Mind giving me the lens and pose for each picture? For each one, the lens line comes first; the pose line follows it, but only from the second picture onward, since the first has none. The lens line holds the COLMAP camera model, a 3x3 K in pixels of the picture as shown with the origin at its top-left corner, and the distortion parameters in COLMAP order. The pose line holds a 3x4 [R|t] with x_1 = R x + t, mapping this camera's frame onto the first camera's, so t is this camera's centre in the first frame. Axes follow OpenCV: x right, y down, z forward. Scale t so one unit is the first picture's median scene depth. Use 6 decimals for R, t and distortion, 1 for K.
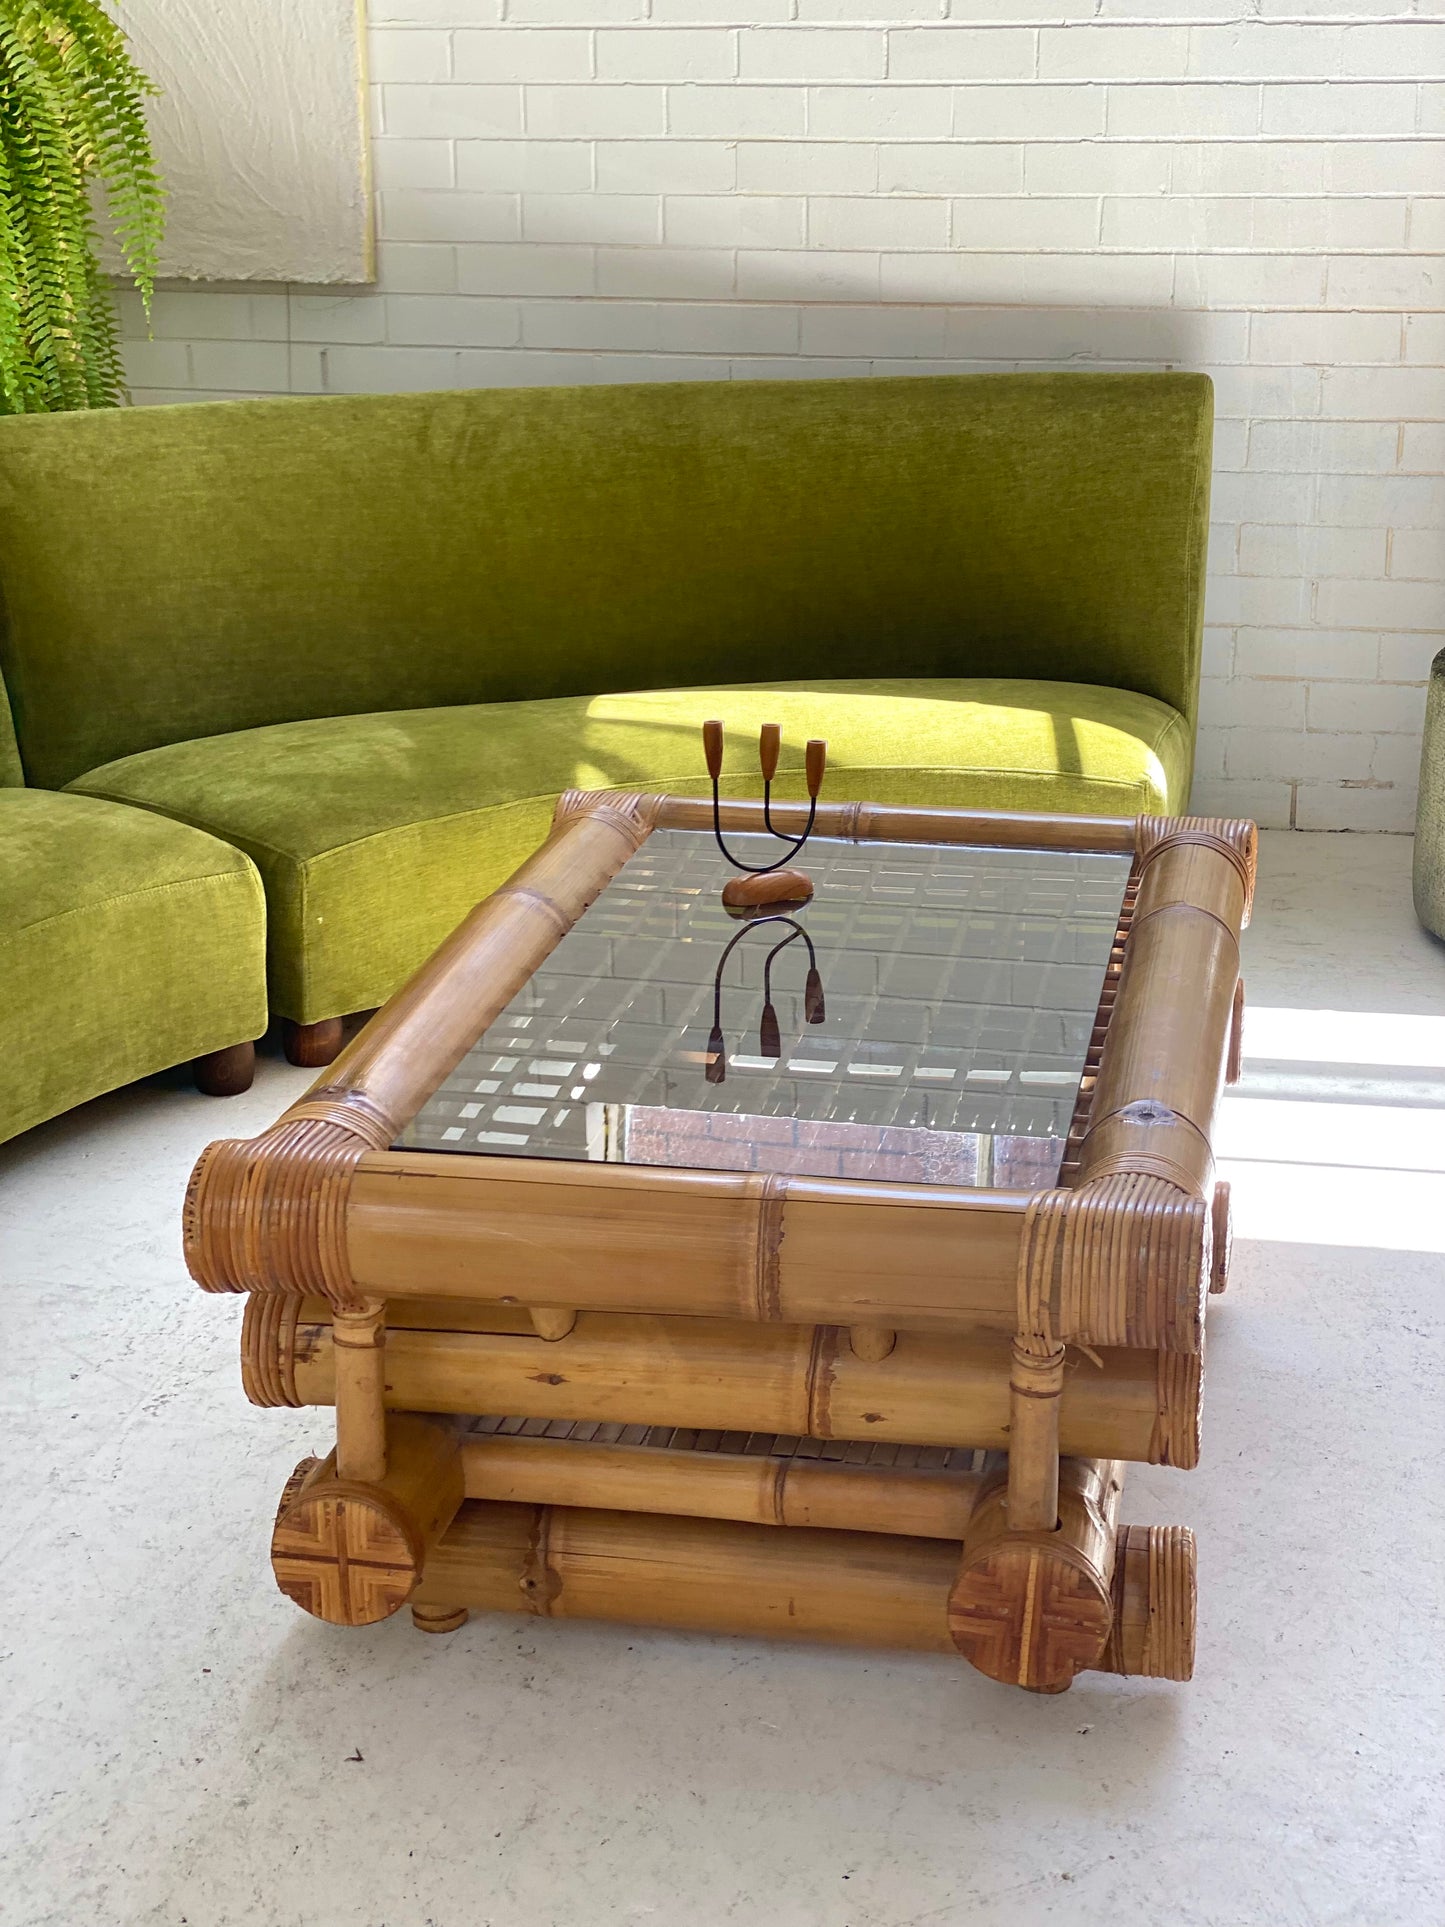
lens RADIAL K [[2862.3, 0, 785.3], [0, 2862.3, 937.7], [0, 0, 1]] dist [0.131523, -0.213055]
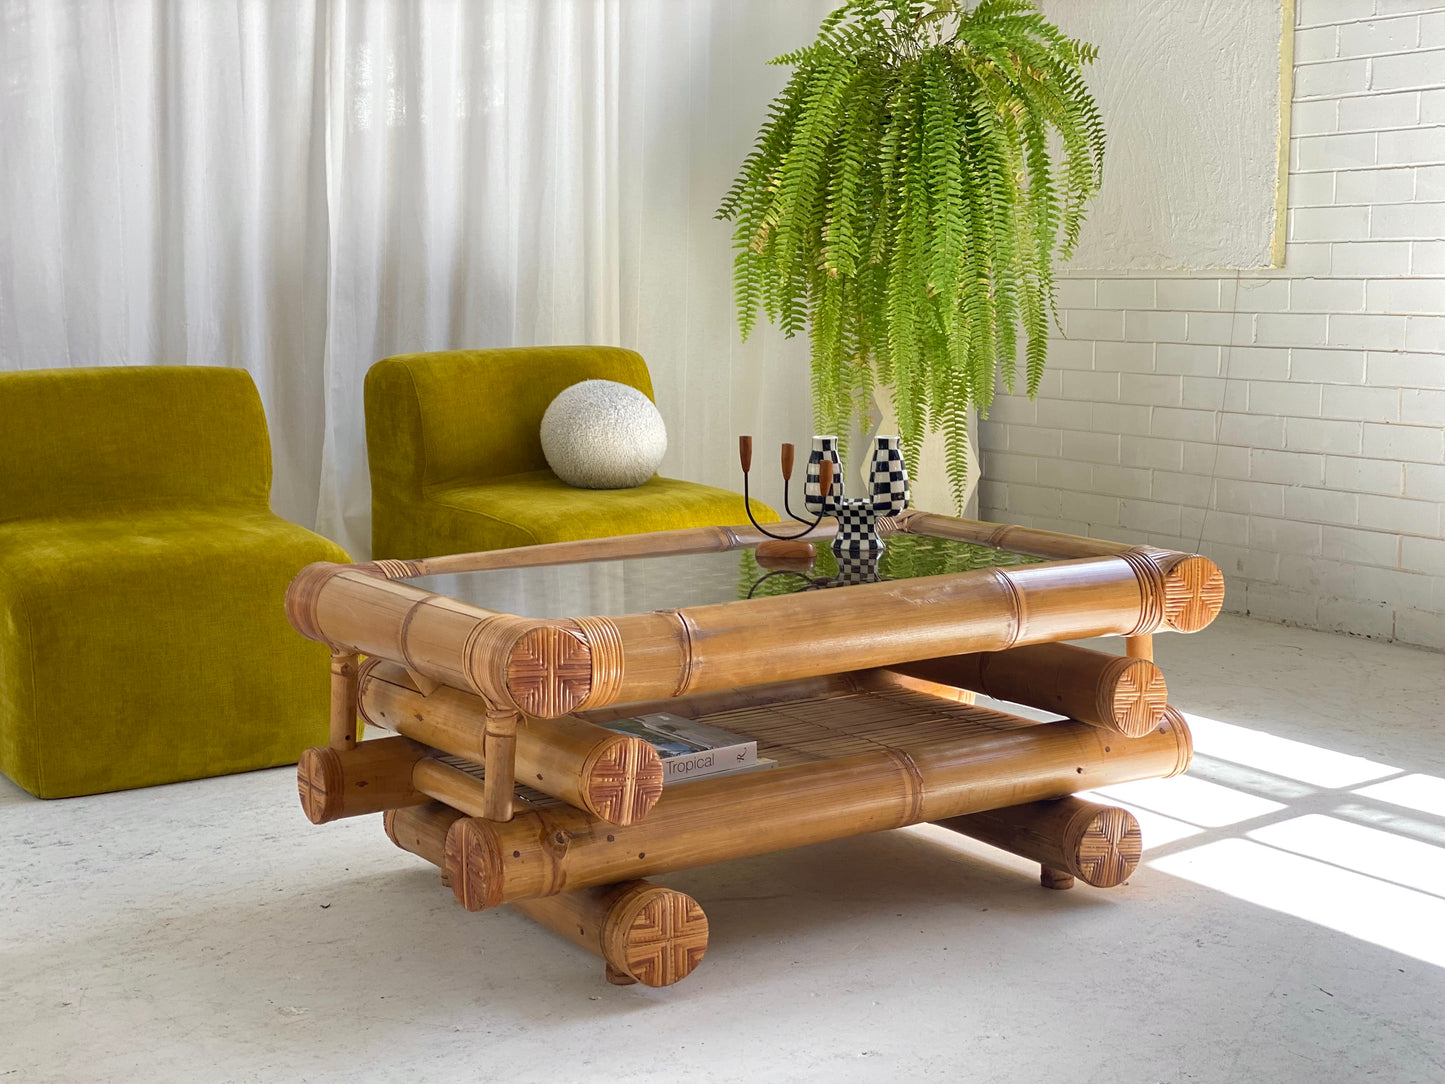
lens RADIAL K [[2143.6, 0, 722.1], [0, 2143.6, 494.1], [0, 0, 1]] dist [0.135065, -0.139710]
pose [[0.670393, 0.075846, -0.738120, 0.986788], [-0.215145, 0.971898, -0.095536, 0.100128], [0.710131, 0.222850, 0.667871, 0.188312]]
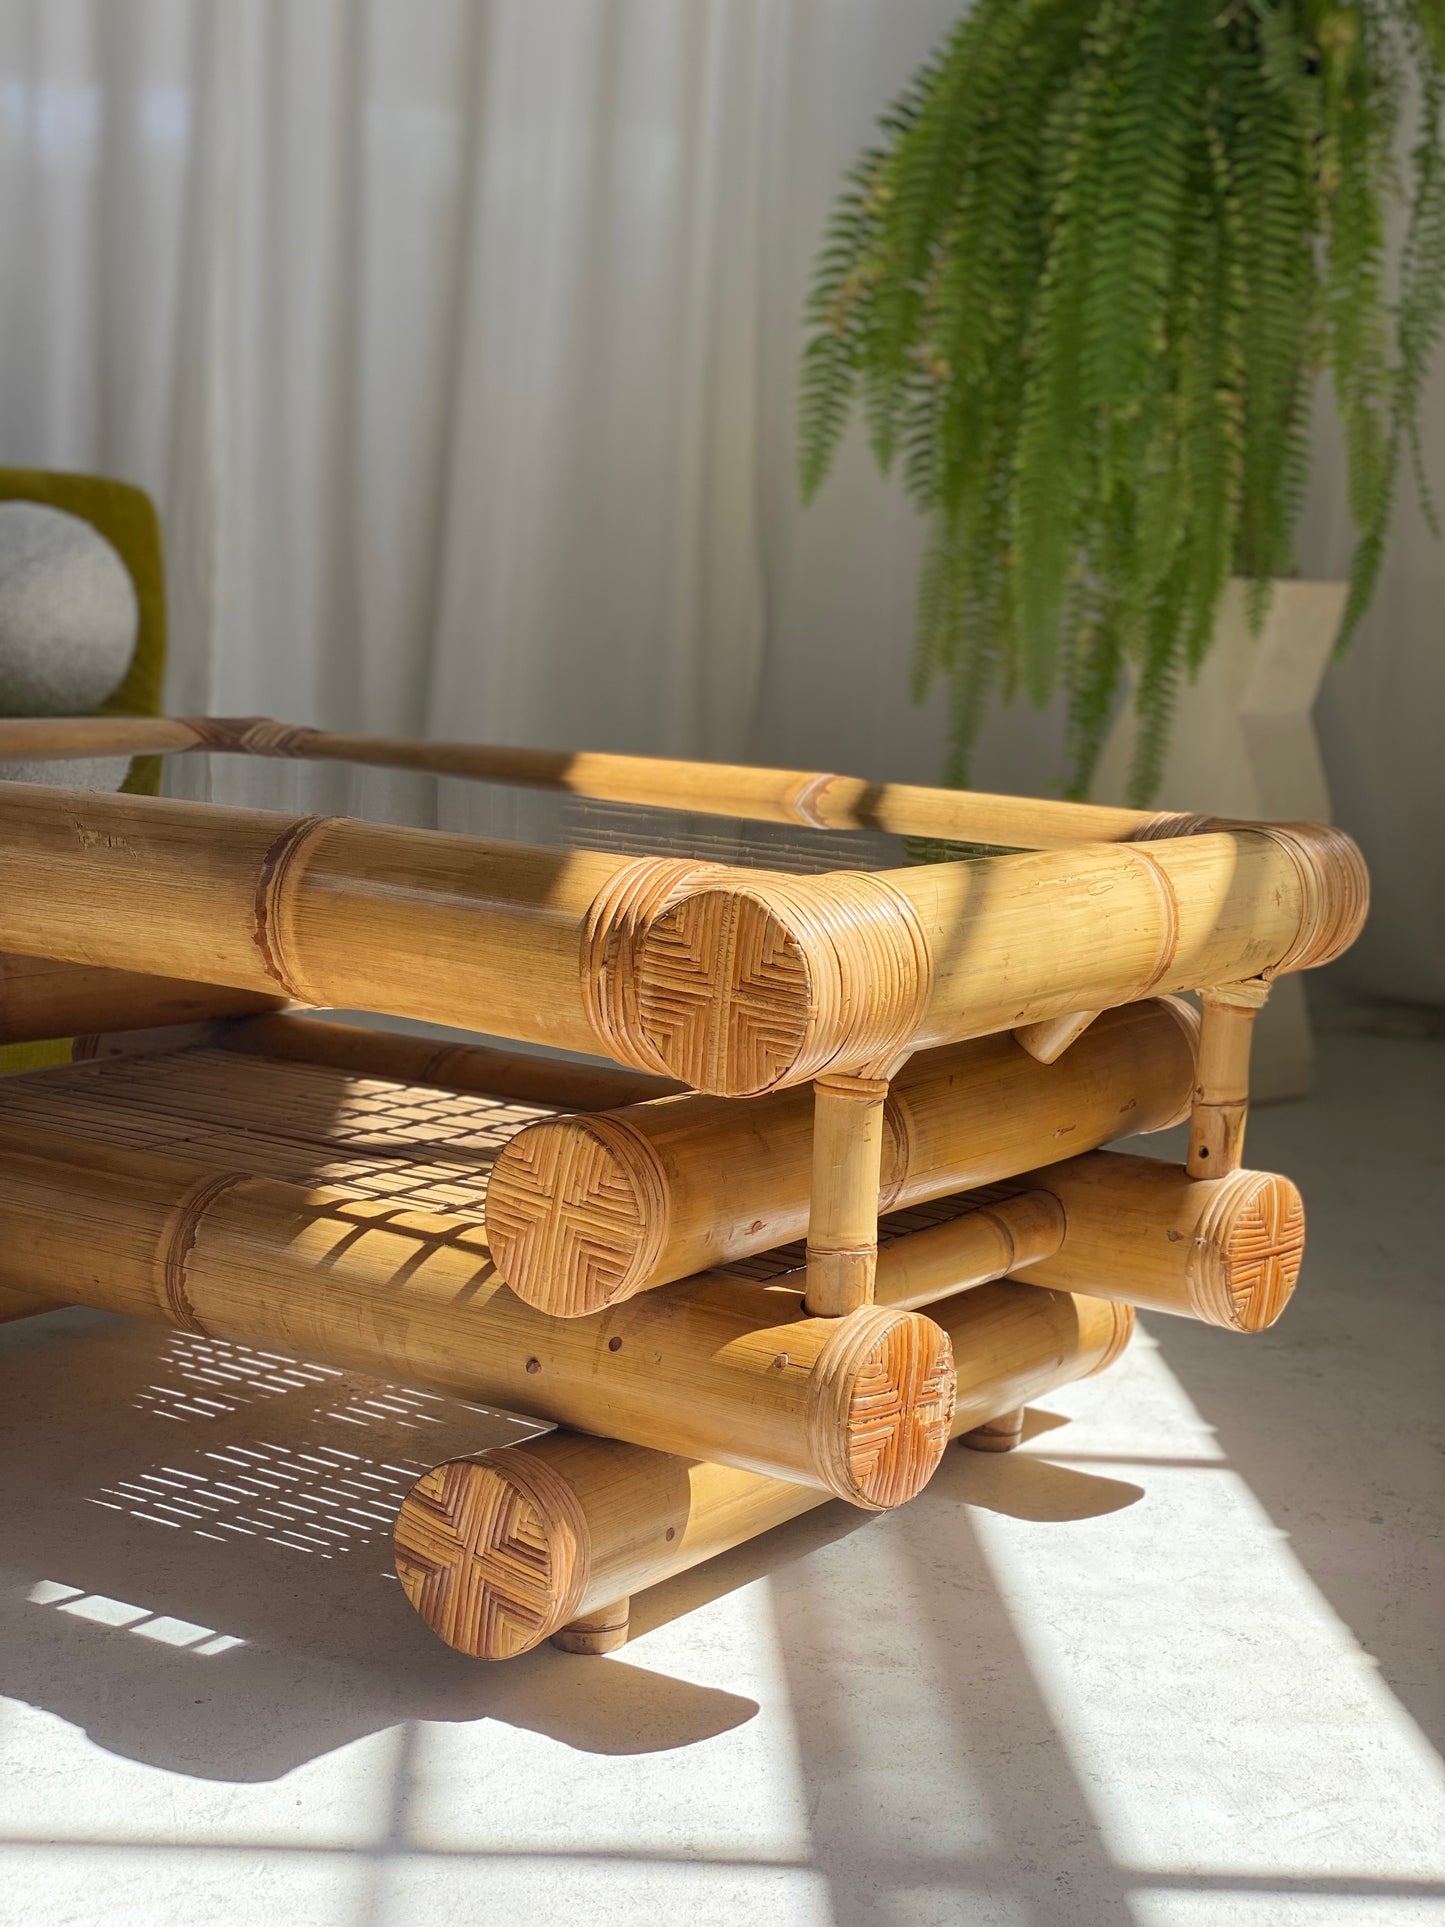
lens RADIAL K [[2861.2, 0, 786.8], [0, 2861.2, 964.4], [0, 0, 1]] dist [0.177456, -0.472123]
pose [[0.252339, 0.152102, -0.955610, 0.867228], [-0.341353, 0.938071, 0.059173, -0.124515], [0.905430, 0.311268, 0.288632, 1.258370]]
